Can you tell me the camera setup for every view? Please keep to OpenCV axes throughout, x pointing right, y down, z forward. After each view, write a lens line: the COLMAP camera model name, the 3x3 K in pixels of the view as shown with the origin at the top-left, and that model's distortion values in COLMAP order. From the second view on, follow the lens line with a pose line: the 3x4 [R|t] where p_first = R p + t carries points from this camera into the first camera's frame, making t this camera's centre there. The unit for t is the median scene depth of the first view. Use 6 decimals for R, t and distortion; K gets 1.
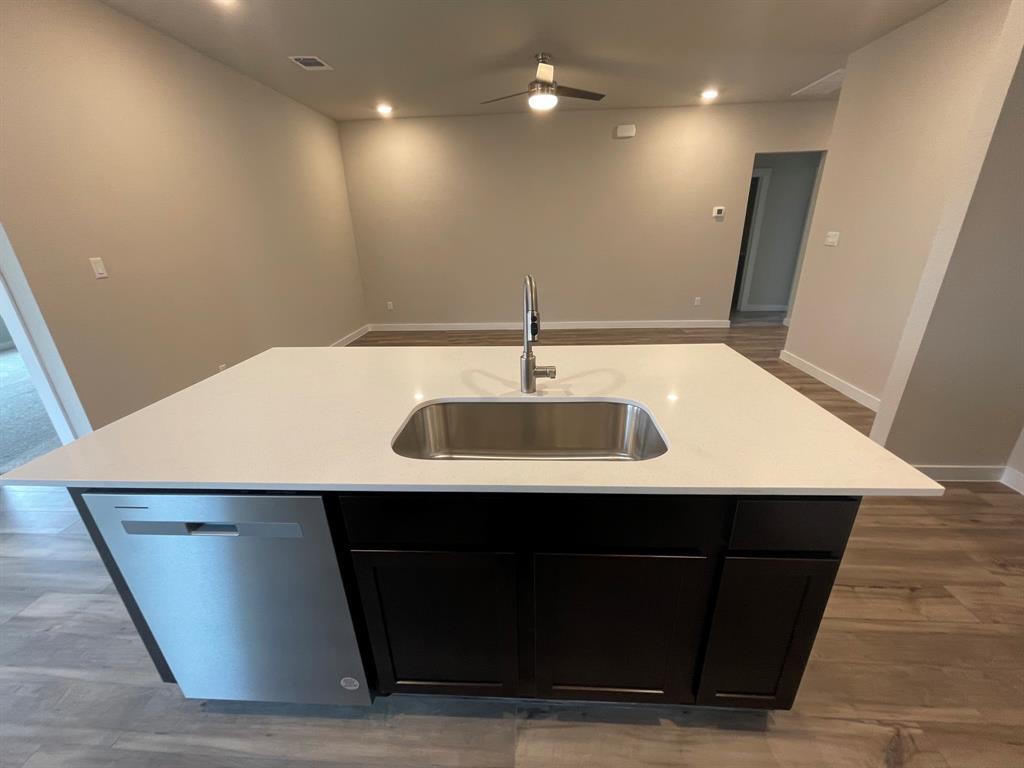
lens RADIAL K [[414.0, 0, 513.8], [0, 414.0, 386.4], [0, 0, 1]] dist [0.000618, -0.000333]
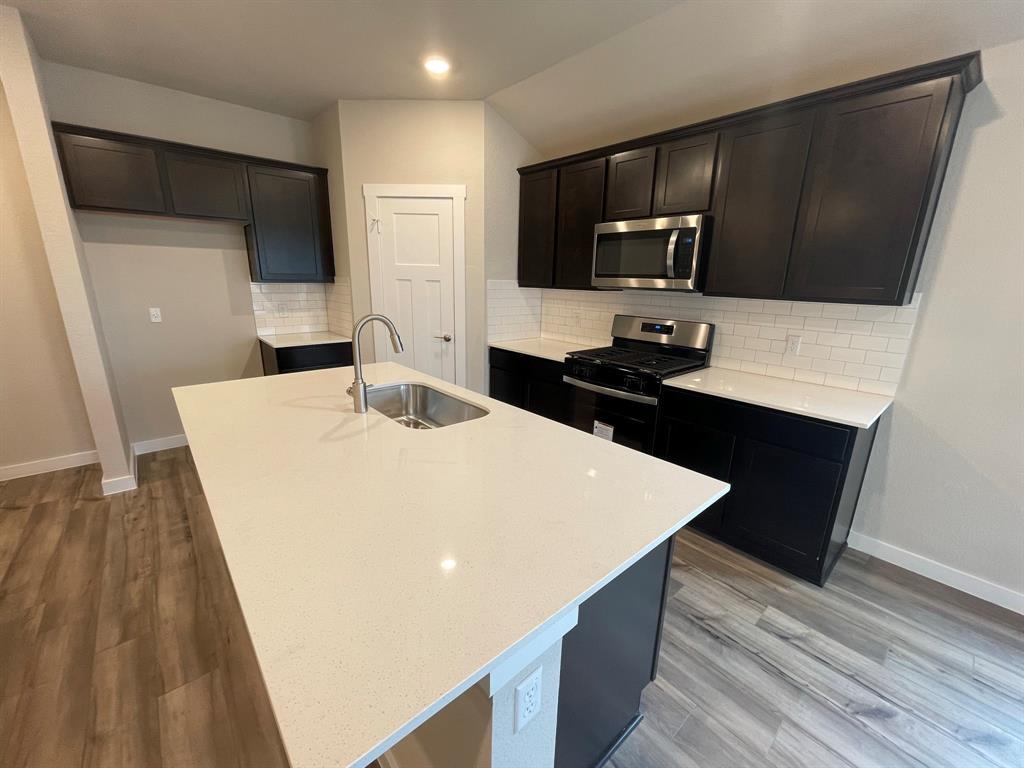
lens RADIAL K [[414.0, 0, 513.8], [0, 414.0, 386.4], [0, 0, 1]] dist [0.000618, -0.000333]
pose [[-0.701805, -0.175213, 0.690485, -1.071373], [0.252384, 0.845254, 0.471008, -0.495375], [-0.666162, 0.504823, -0.548982, 1.305188]]
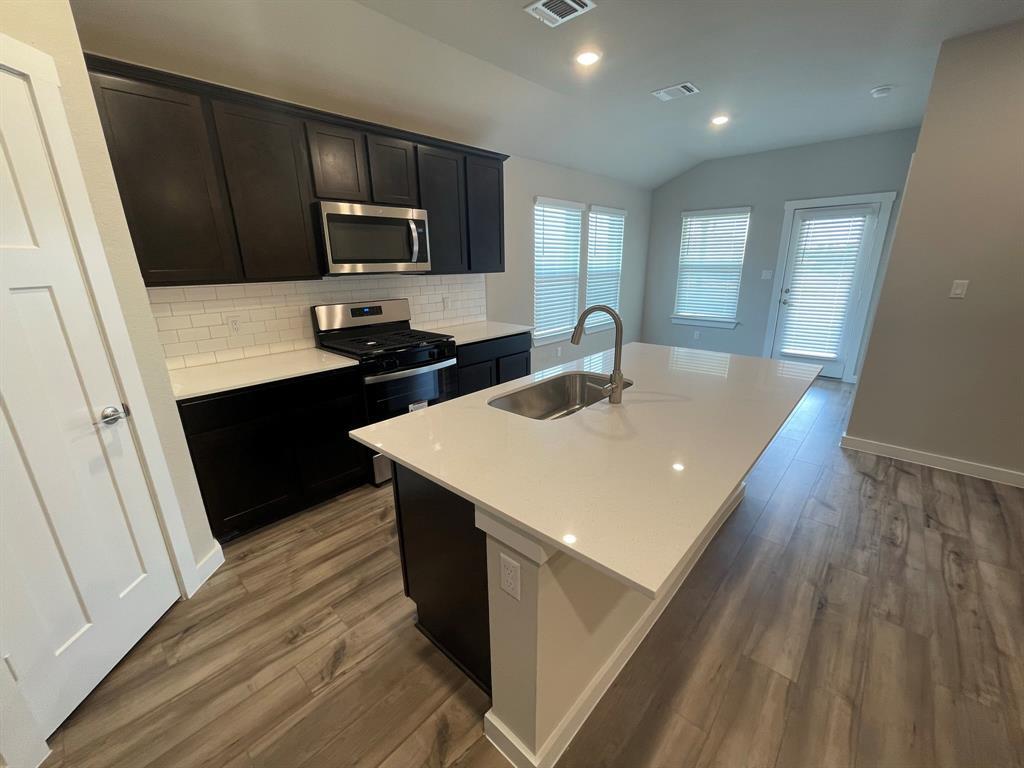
lens RADIAL K [[414.0, 0, 513.8], [0, 414.0, 386.4], [0, 0, 1]] dist [0.000618, -0.000333]
pose [[-0.631629, 0.256314, -0.731675, 1.073725], [-0.254159, 0.823151, 0.507766, -0.553573], [0.732426, 0.506681, -0.454781, 1.289317]]
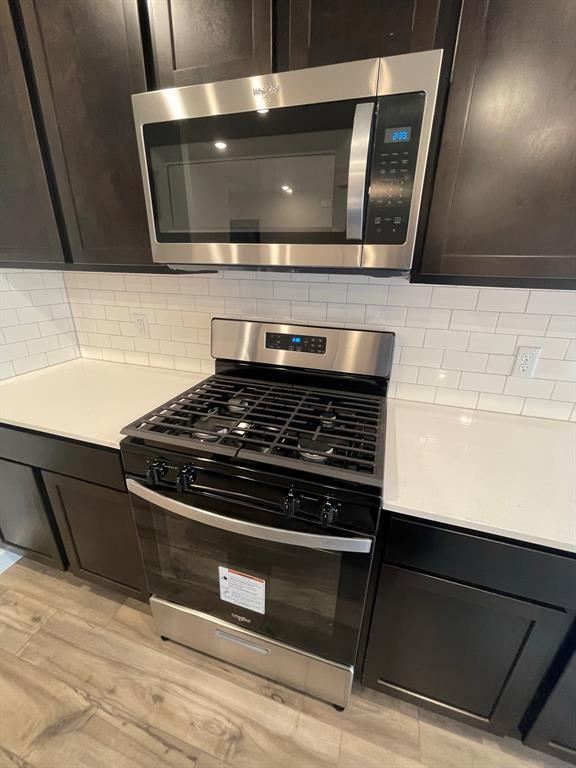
lens RADIAL K [[318.4, 0, 293.1], [0, 318.4, 386.1], [0, 0, 1]] dist [-0.008382, -0.000258]
pose [[-0.971194, -0.085192, 0.222542, -0.304696], [0.086775, 0.743344, 0.663257, -0.084098], [-0.221929, 0.663463, -0.714538, 0.269723]]
